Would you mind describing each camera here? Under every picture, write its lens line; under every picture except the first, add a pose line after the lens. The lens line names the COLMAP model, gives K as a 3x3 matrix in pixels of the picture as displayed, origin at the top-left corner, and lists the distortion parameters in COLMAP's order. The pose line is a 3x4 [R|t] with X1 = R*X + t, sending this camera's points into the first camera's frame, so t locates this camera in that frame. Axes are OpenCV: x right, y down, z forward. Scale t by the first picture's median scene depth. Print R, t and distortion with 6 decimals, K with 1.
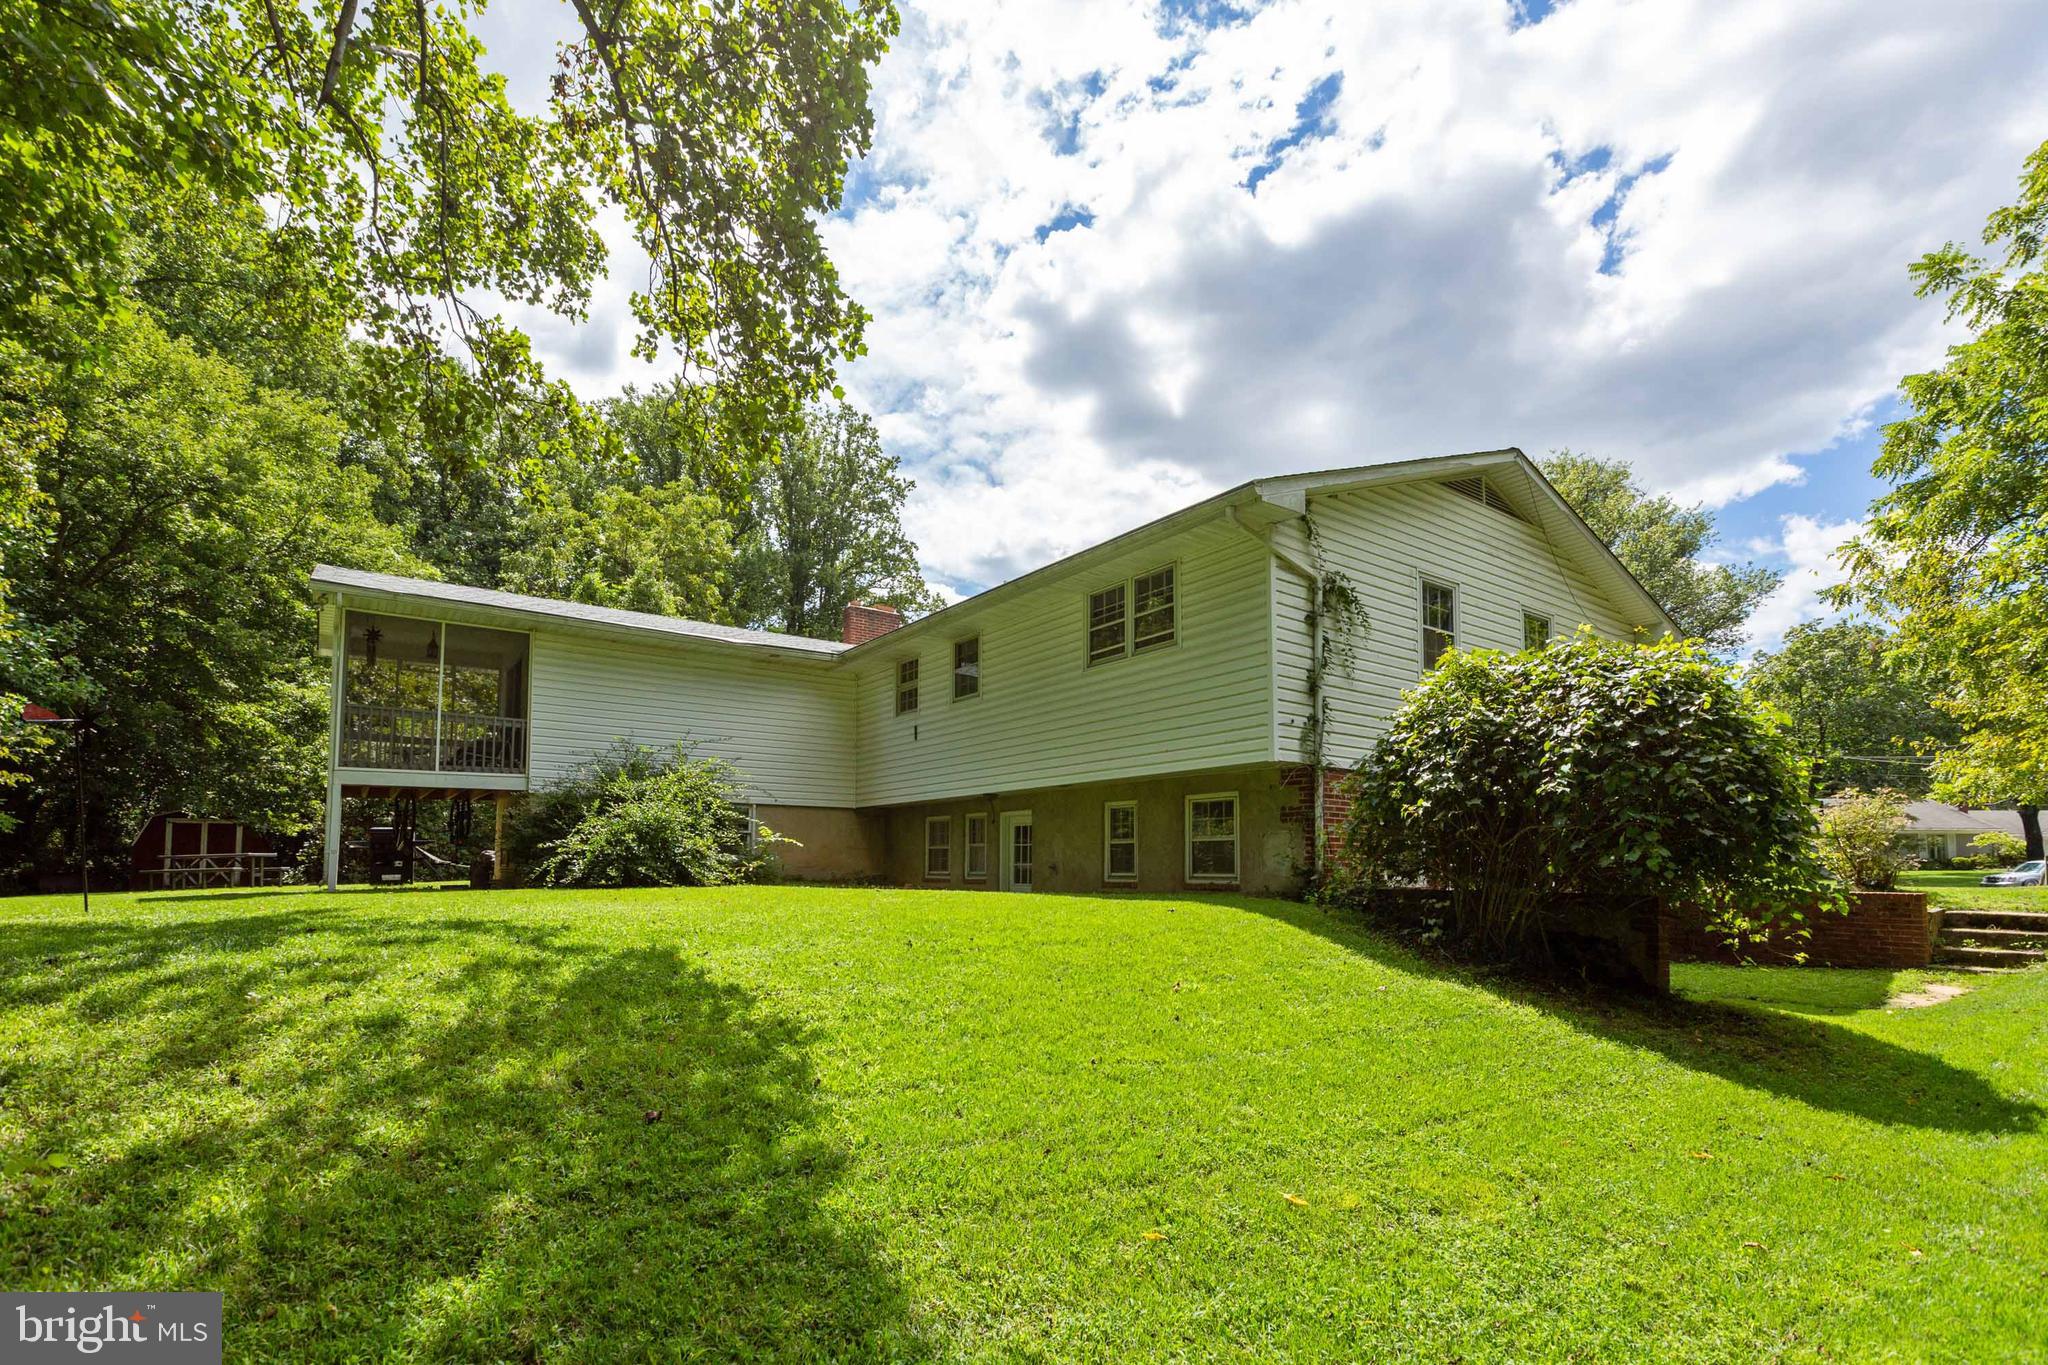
lens RADIAL K [[937.7, 0, 1039.4], [0, 937.7, 788.8], [0, 0, 1]] dist [-0.007382, 0.003021]
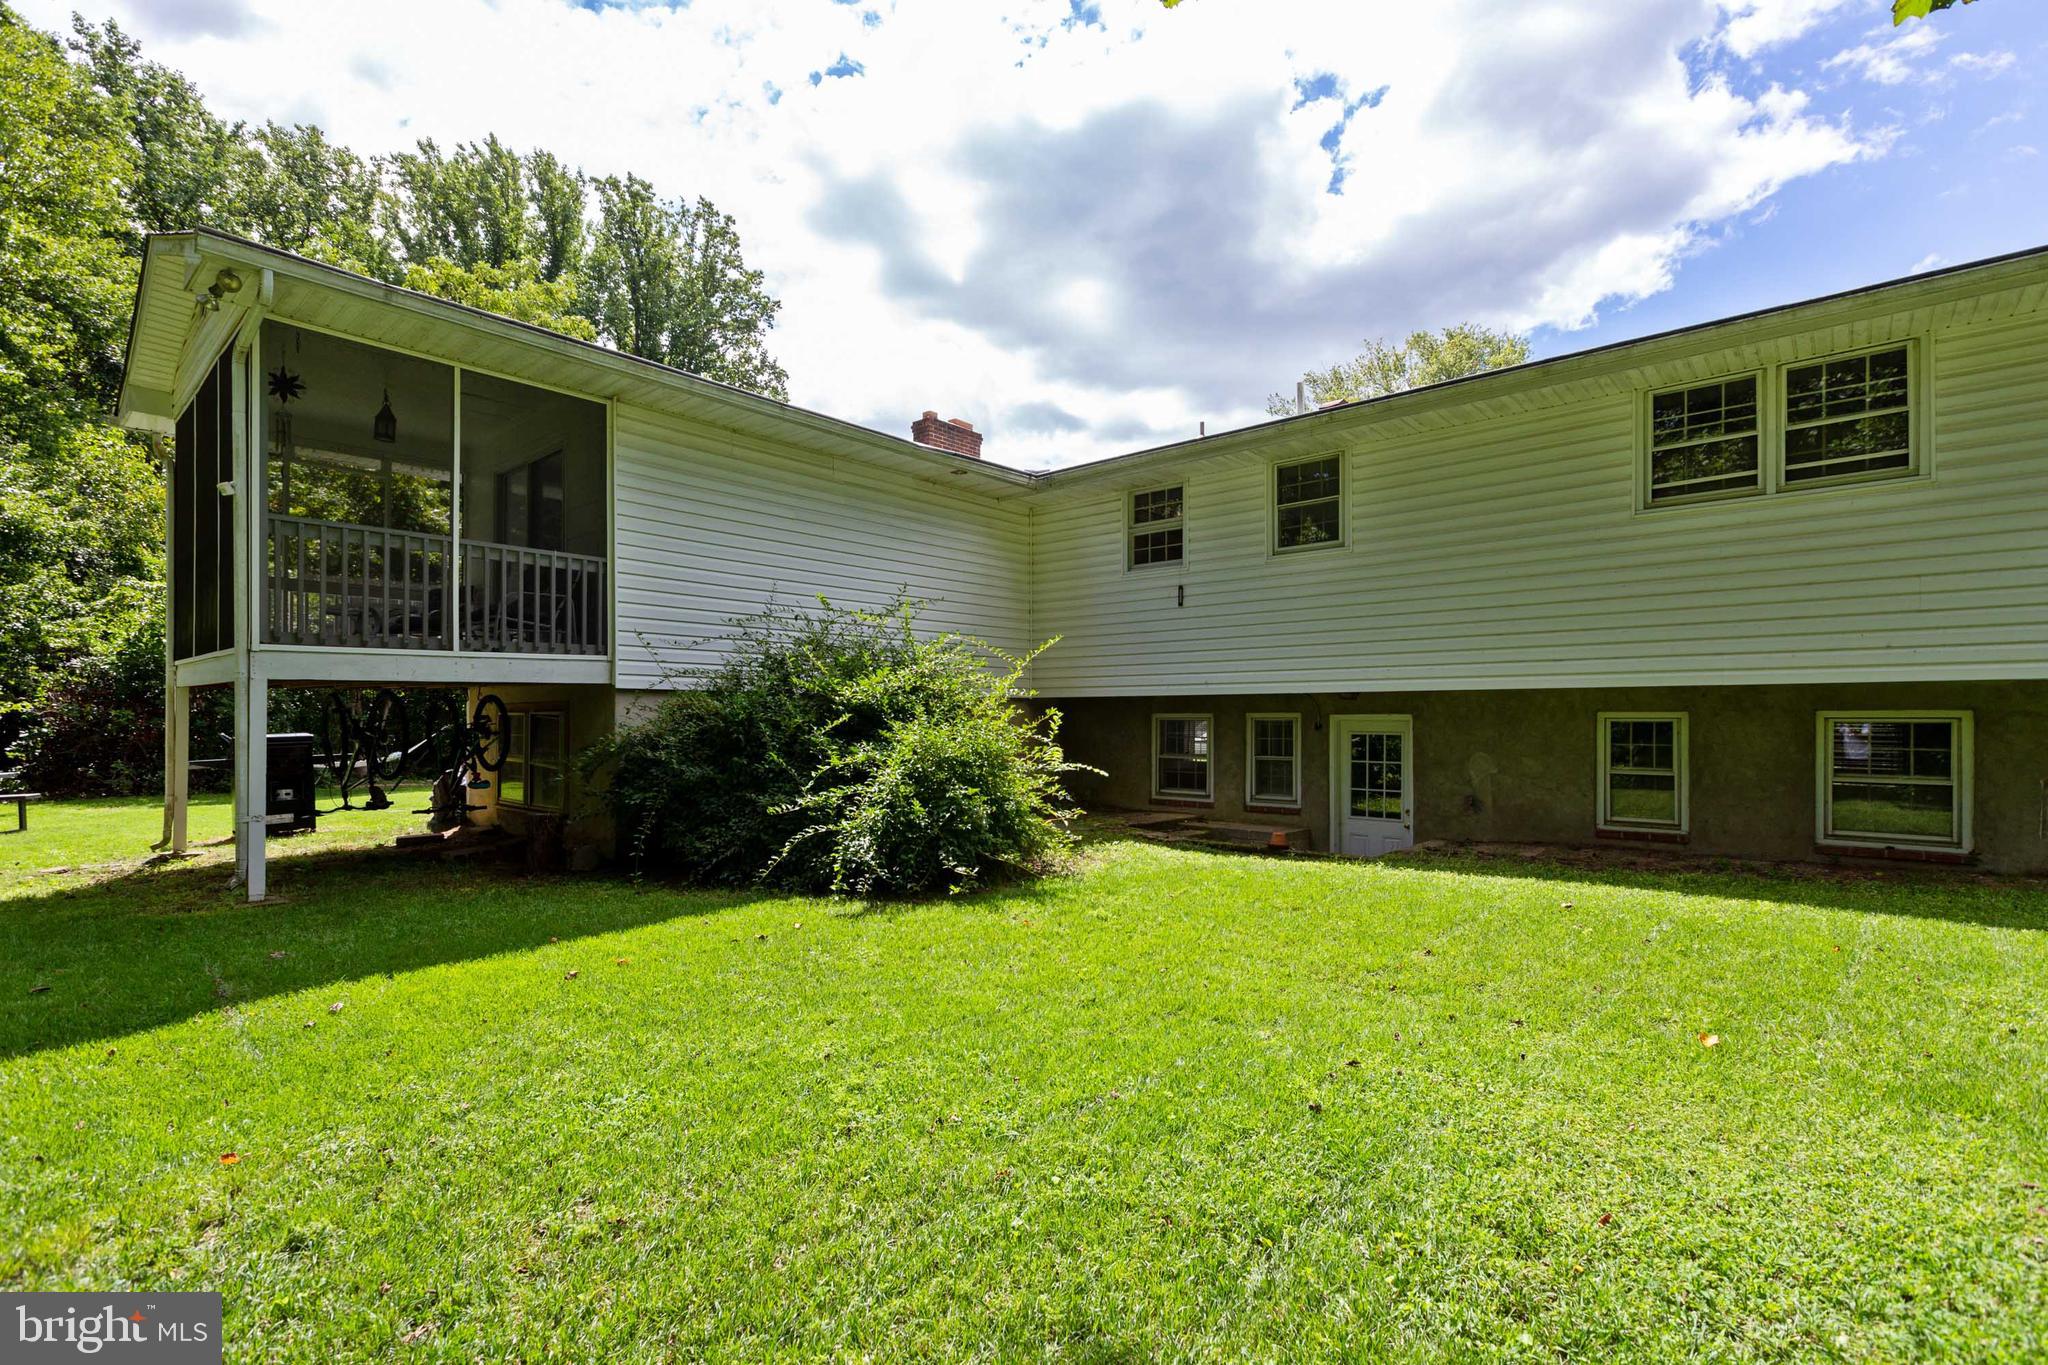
lens RADIAL K [[881.1, 0, 1022.3], [0, 881.1, 697.5], [0, 0, 1]] dist [-0.004882, -0.000533]
pose [[0.973213, -0.001456, 0.229900, -0.107807], [-0.013773, 0.997815, 0.064626, -0.006991], [-0.229491, -0.066061, 0.971066, 0.108111]]
